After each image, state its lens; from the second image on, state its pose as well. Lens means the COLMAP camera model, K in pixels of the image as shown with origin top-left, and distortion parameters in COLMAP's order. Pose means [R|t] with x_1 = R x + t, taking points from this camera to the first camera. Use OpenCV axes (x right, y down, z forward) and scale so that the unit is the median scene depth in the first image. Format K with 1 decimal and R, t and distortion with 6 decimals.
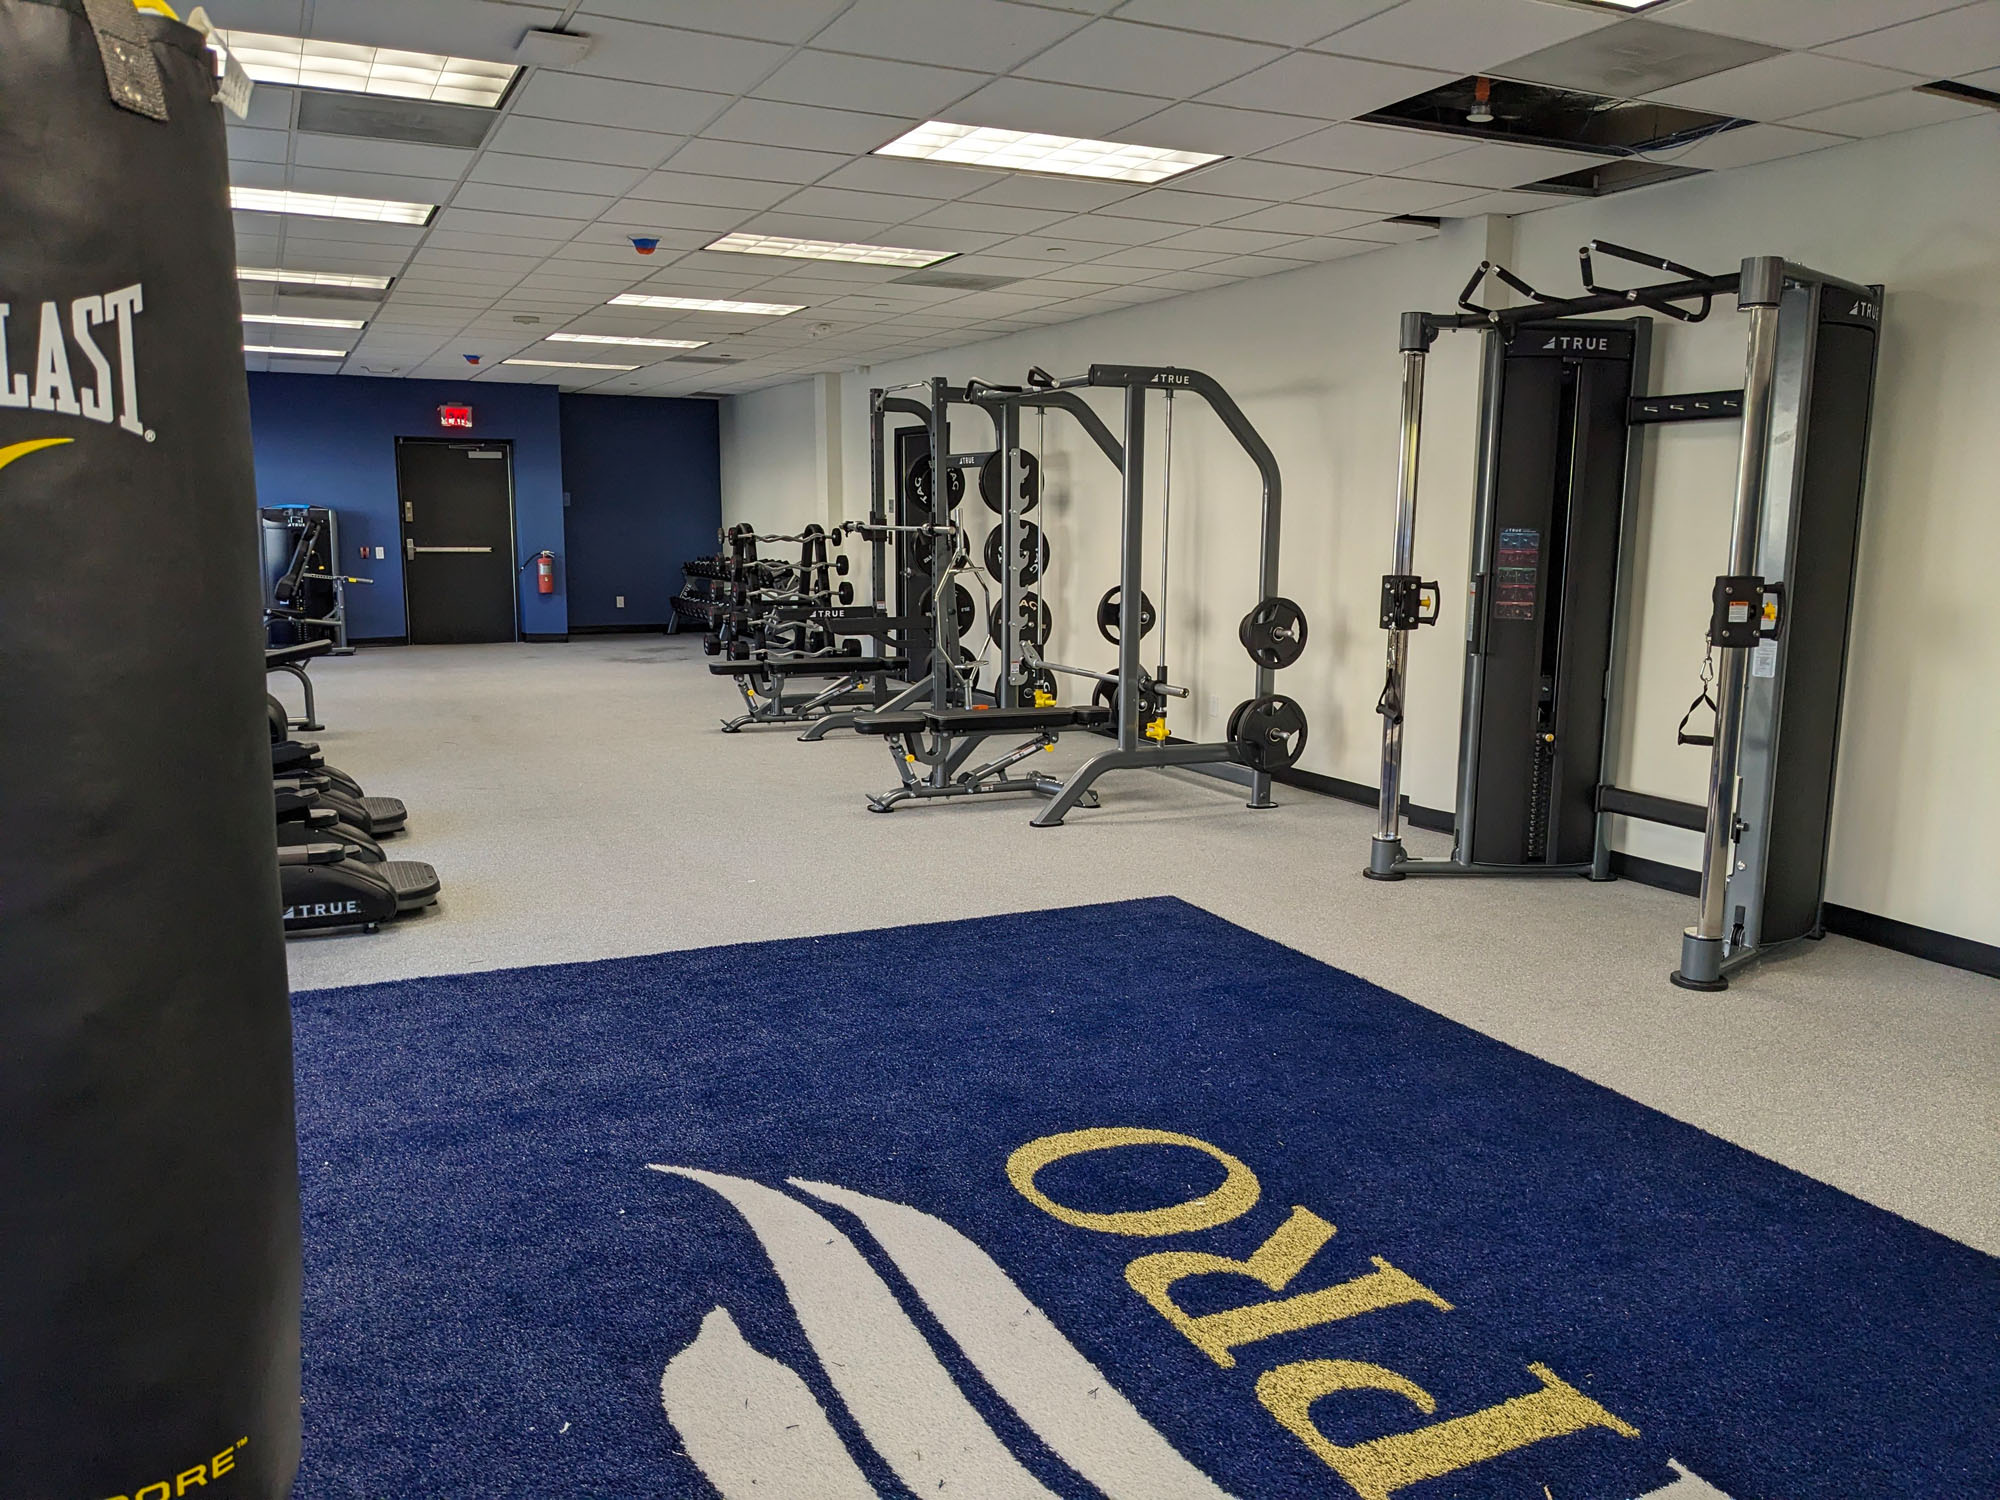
lens RADIAL K [[1580.2, 0, 1026.0], [0, 1580.2, 755.1], [0, 0, 1]] dist [0.056132, -0.078216]
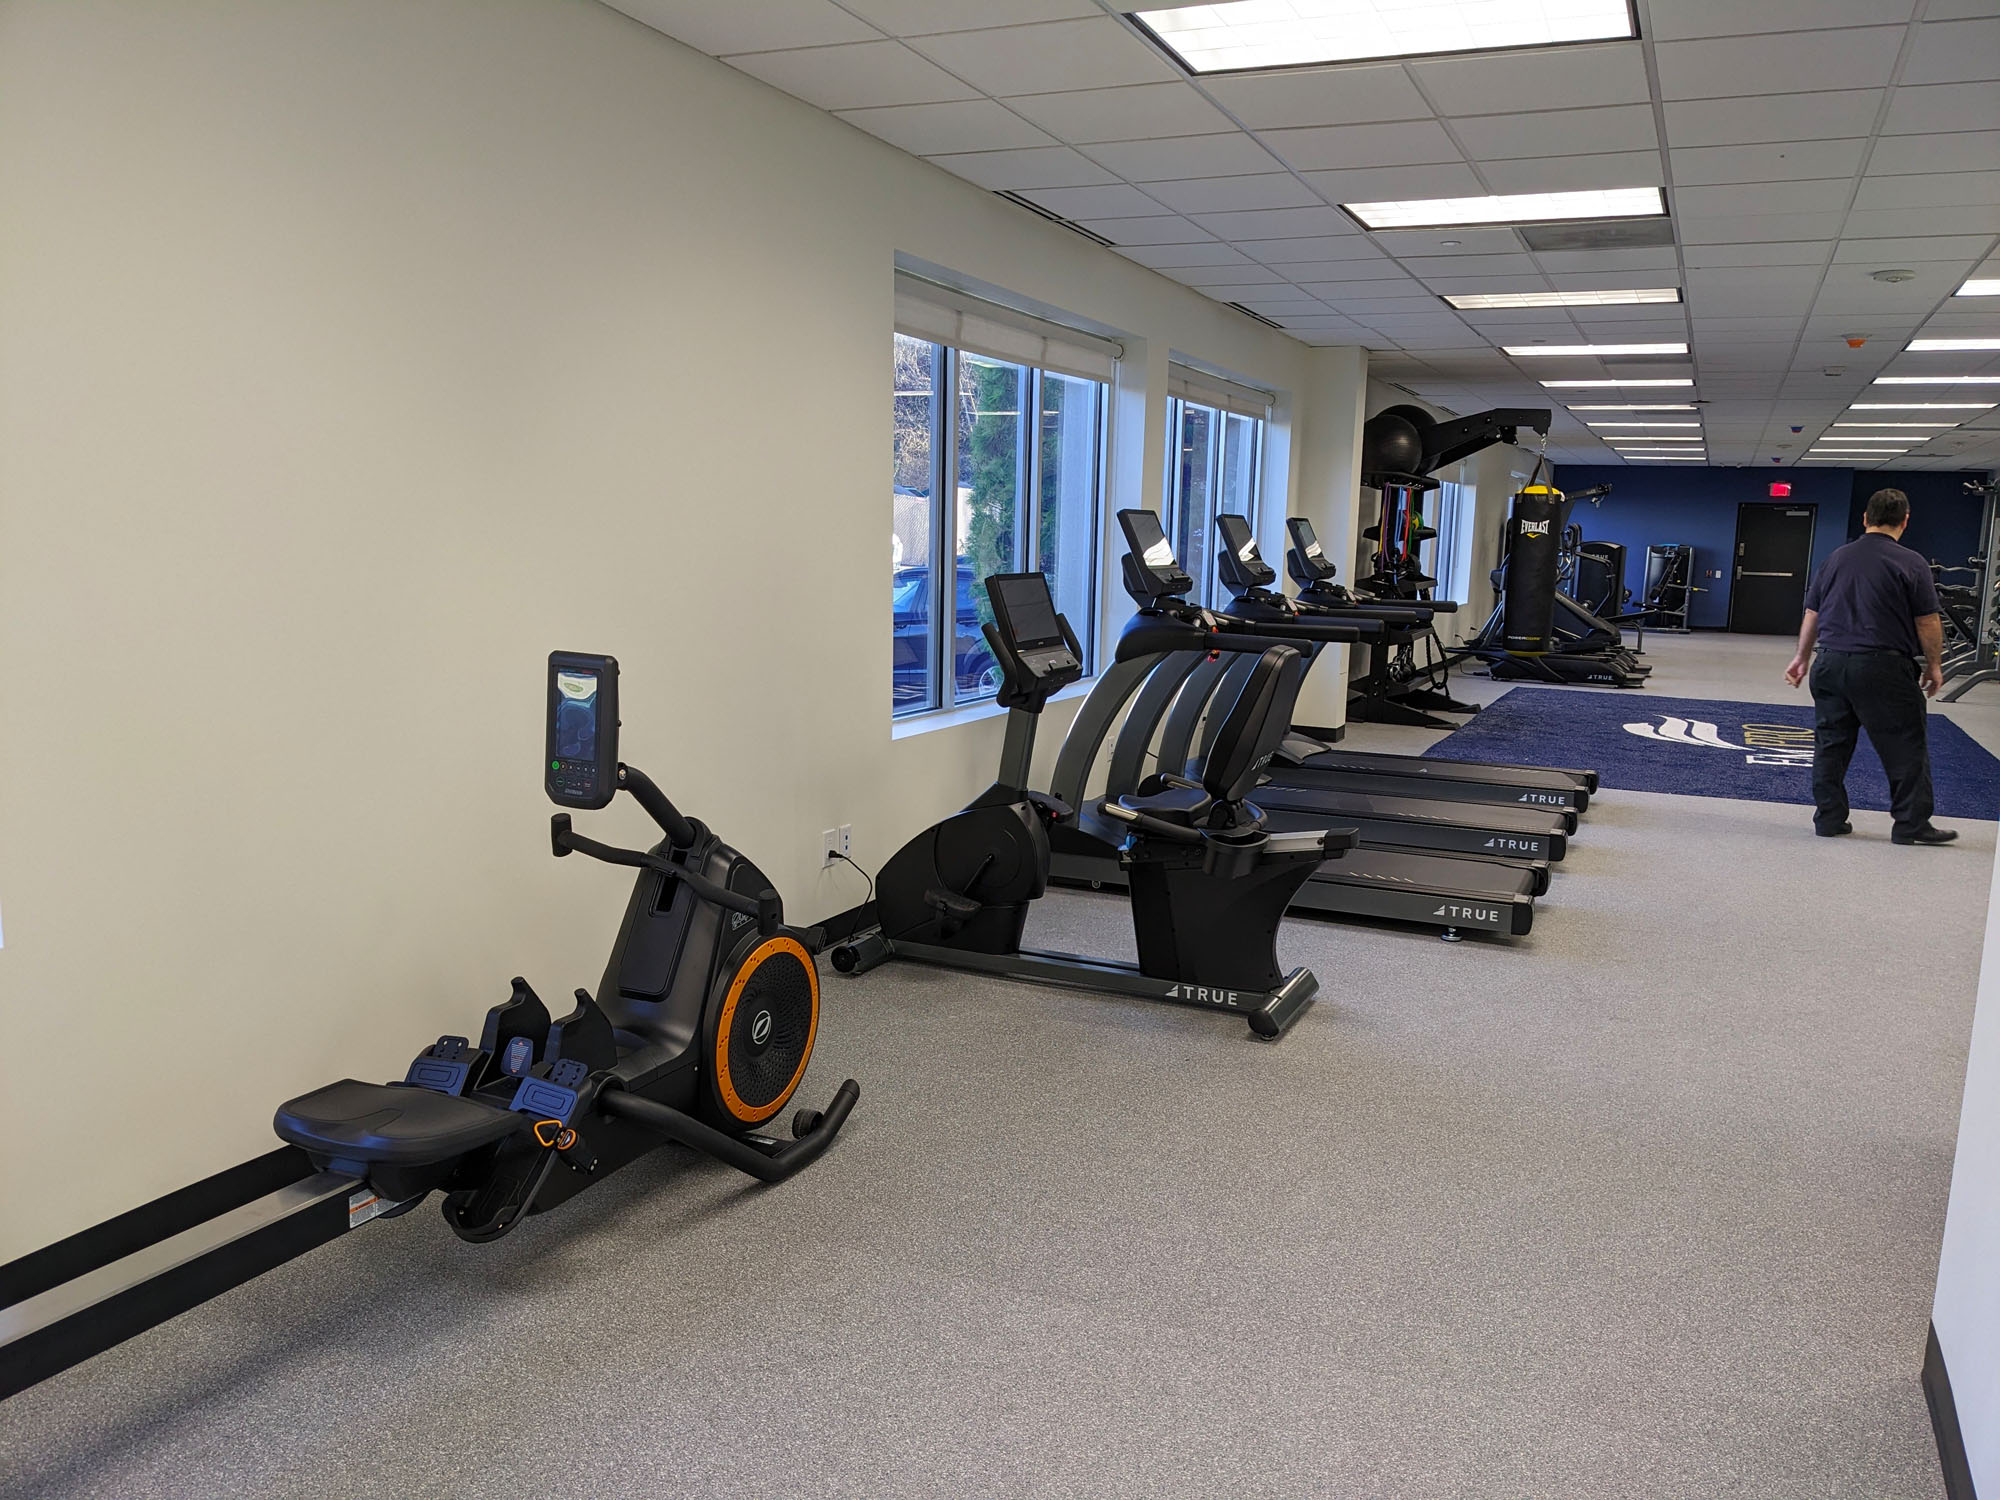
lens RADIAL K [[1569.6, 0, 1027.6], [0, 1569.6, 743.6], [0, 0, 1]] dist [0.049573, -0.074752]
pose [[0.655866, 0.113015, -0.746370, 0.899702], [-0.137164, 0.990112, 0.029391, 0.236526], [0.742312, 0.083098, 0.664882, -1.469669]]
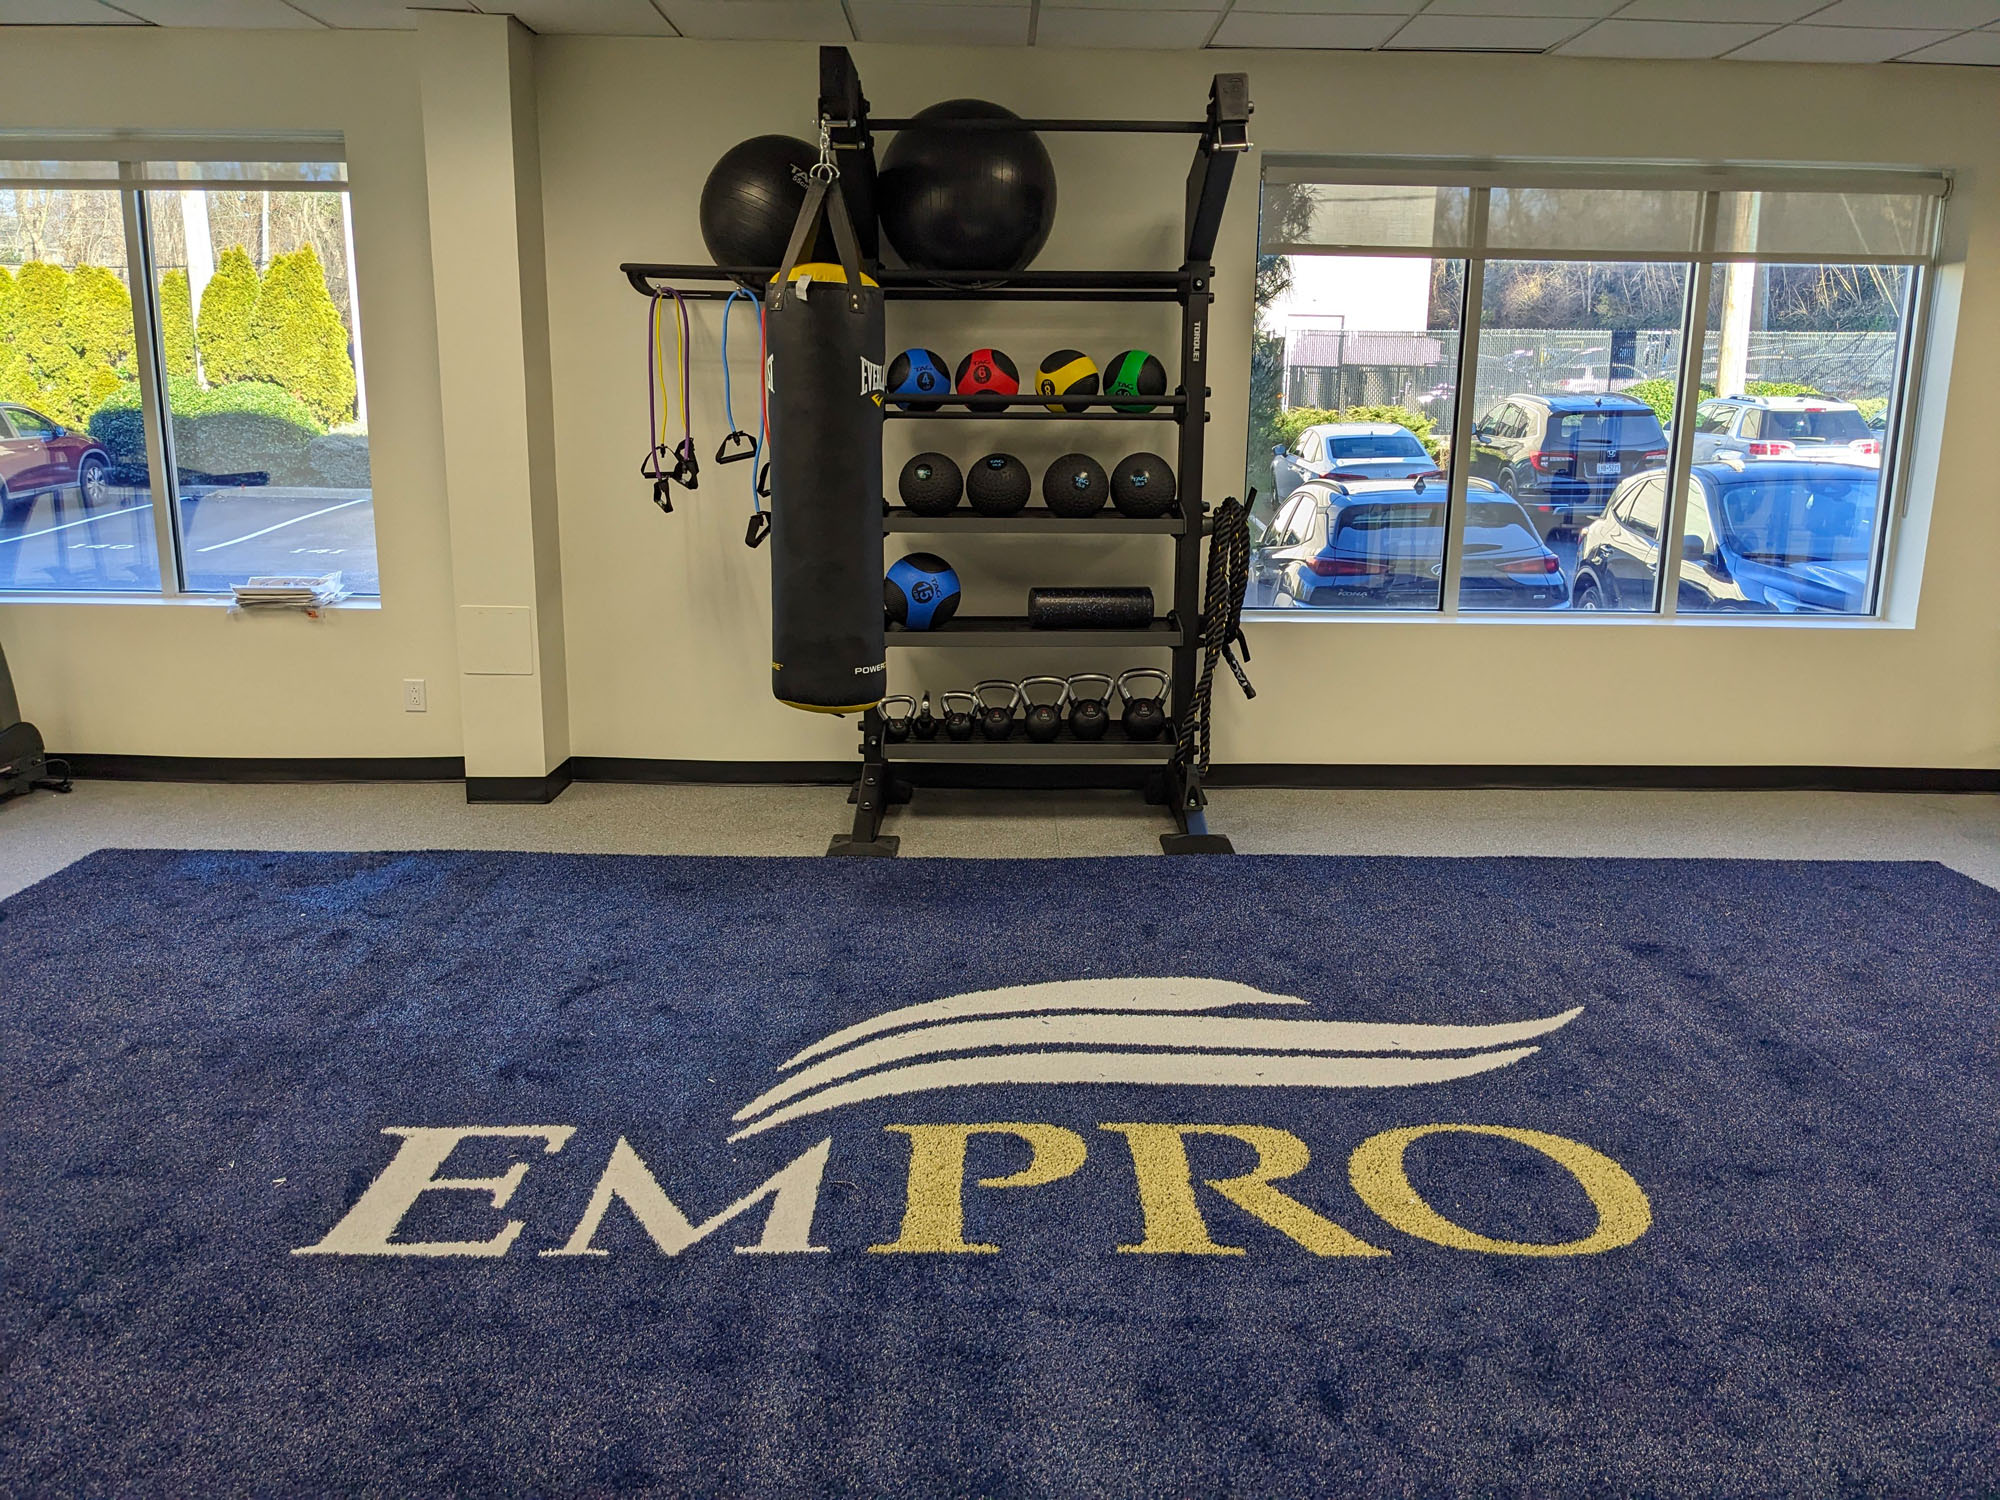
lens RADIAL K [[1580.2, 0, 1026.0], [0, 1580.2, 755.1], [0, 0, 1]] dist [0.056132, -0.078216]
pose [[-0.413236, 0.180854, -0.892484, 0.510760], [-0.157743, 0.951046, 0.265760, -0.086098], [0.896857, 0.250605, -0.364478, 0.570508]]
